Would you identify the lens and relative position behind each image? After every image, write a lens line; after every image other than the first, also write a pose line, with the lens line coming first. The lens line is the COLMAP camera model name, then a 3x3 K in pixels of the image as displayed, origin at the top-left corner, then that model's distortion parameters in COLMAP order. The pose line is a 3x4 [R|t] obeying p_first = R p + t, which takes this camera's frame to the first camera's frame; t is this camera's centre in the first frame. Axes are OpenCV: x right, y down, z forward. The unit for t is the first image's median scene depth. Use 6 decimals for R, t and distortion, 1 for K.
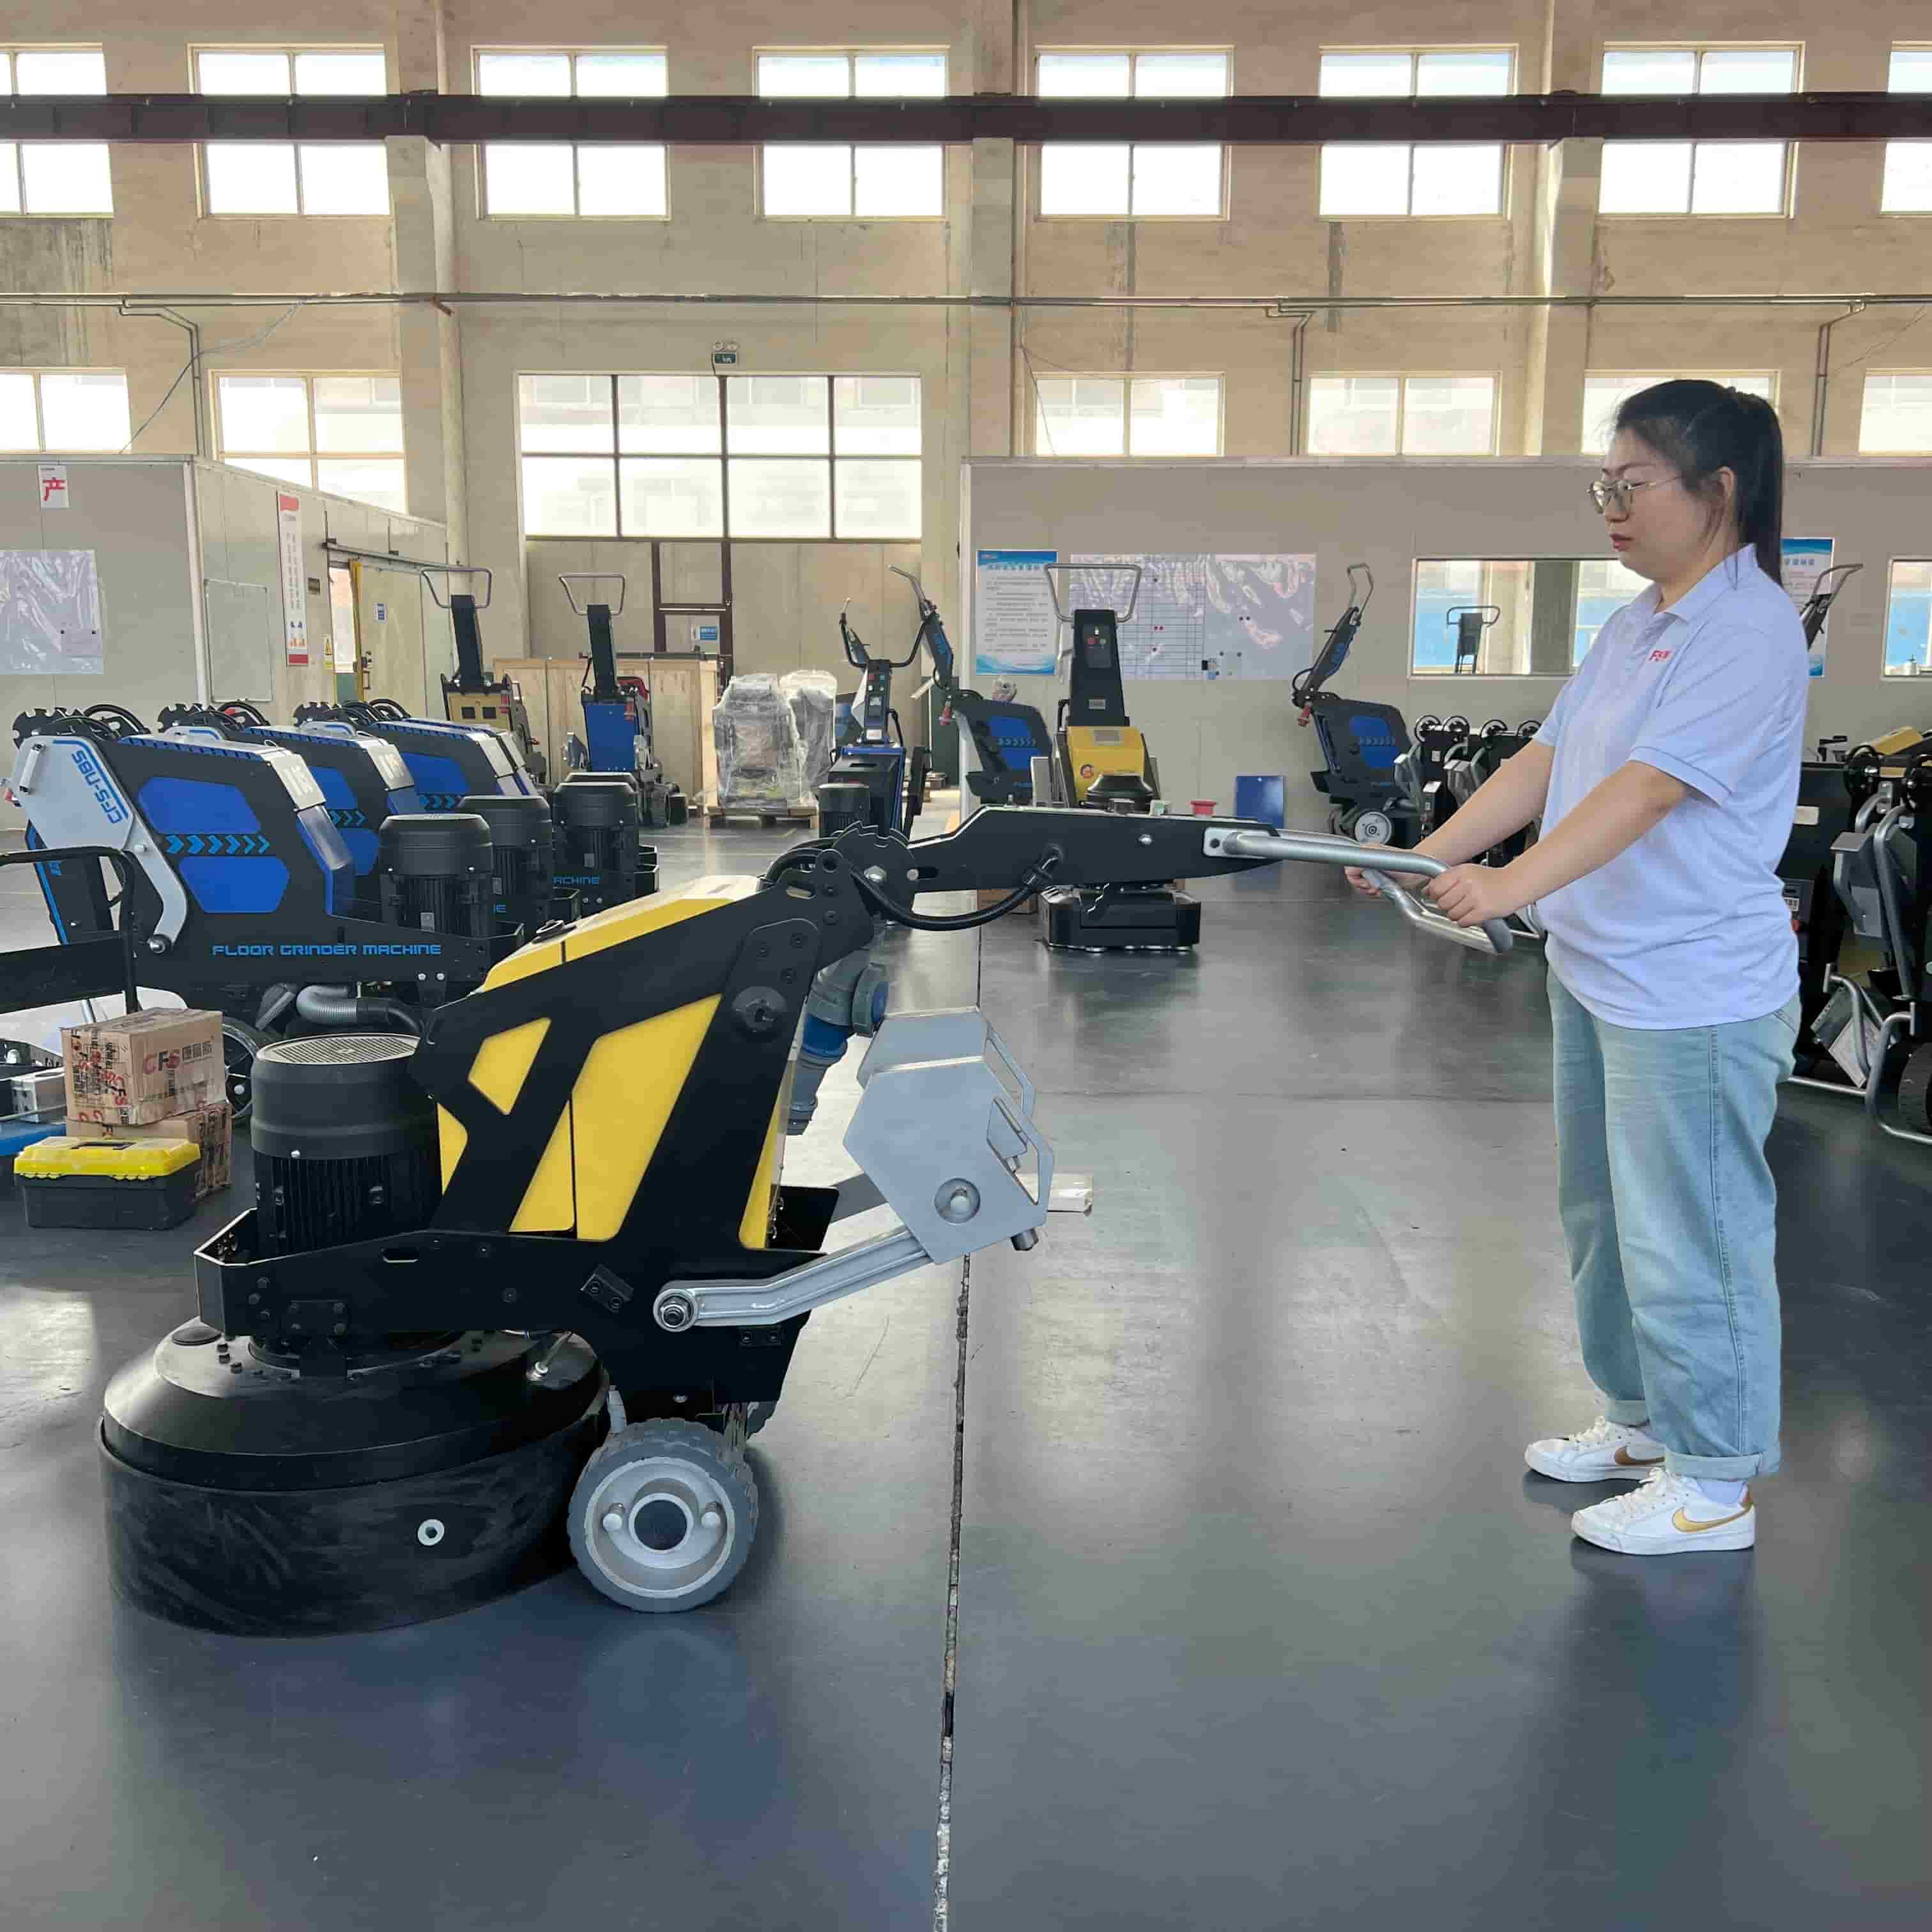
lens RADIAL K [[1977.2, 0, 972.7], [0, 1977.2, 977.7], [0, 0, 1]] dist [0.011801, 0.000000]
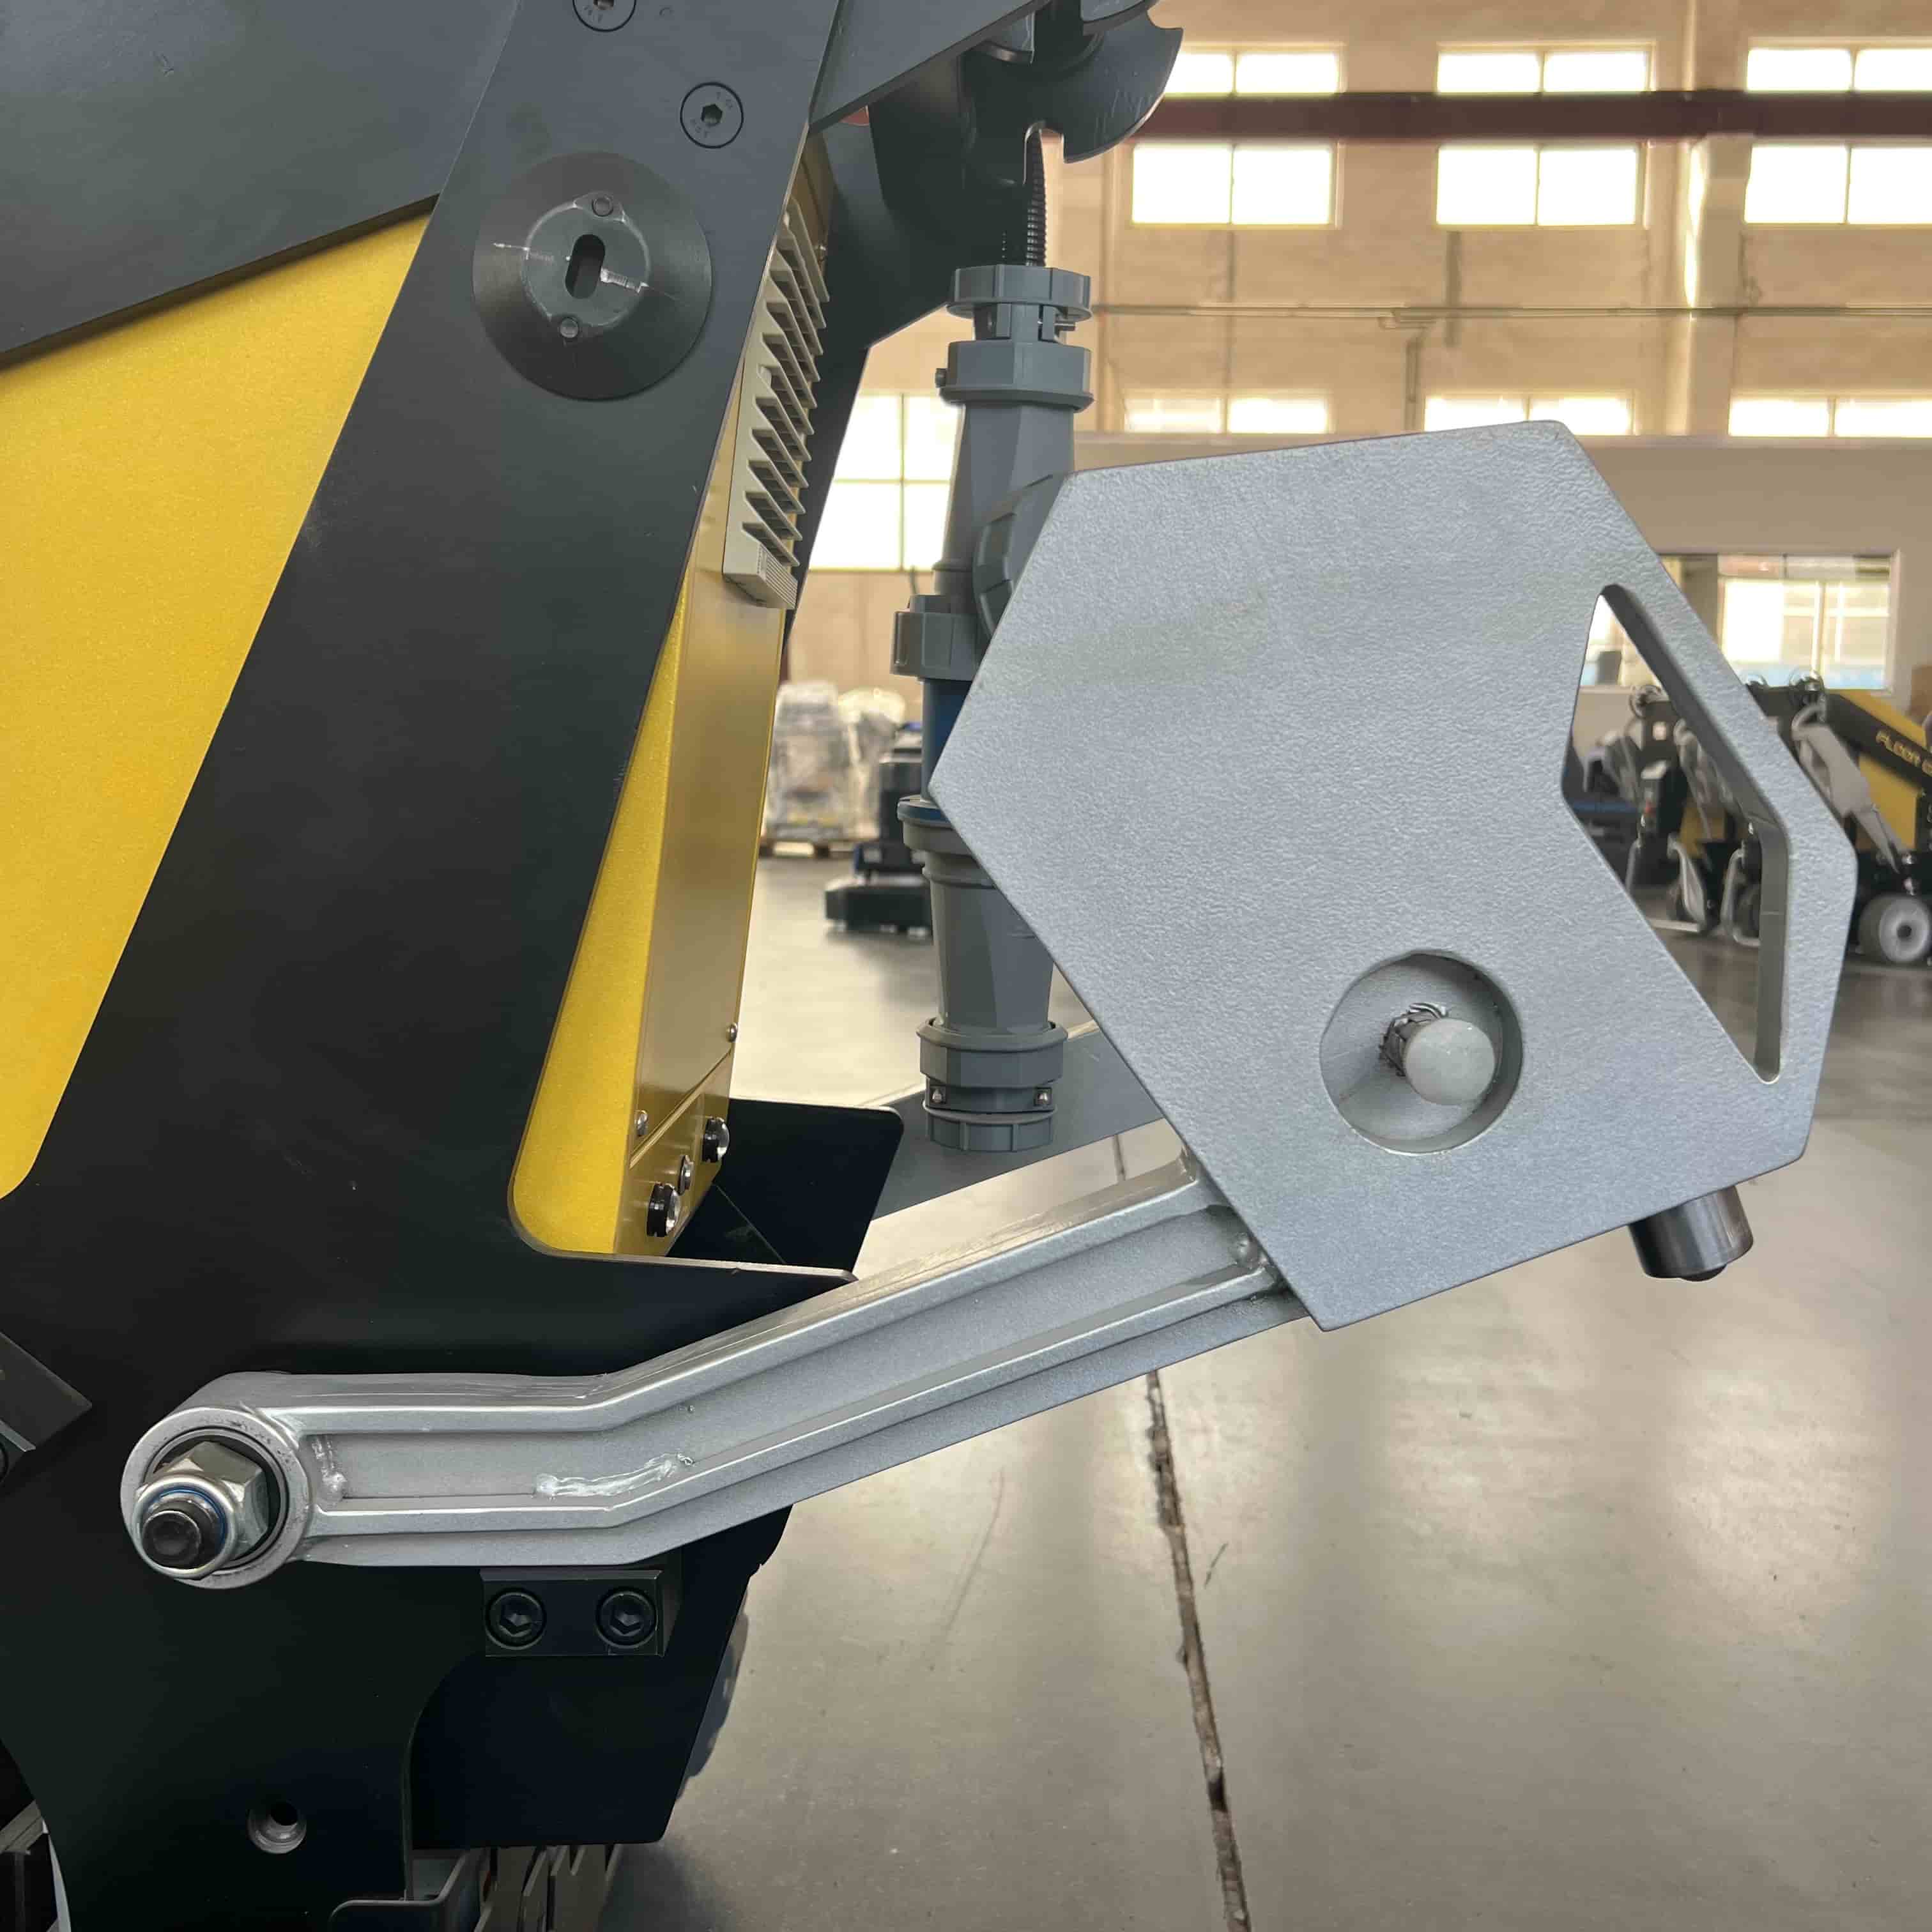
lens RADIAL K [[1977.2, 0, 962.3], [0, 1977.2, 950.4], [0, 0, 1]] dist [0.011801, 0.000000]
pose [[0.999262, 0.013027, -0.036133, -0.007160], [-0.015402, 0.997686, -0.066227, 0.015745], [0.035187, 0.066735, 0.997150, 0.102641]]
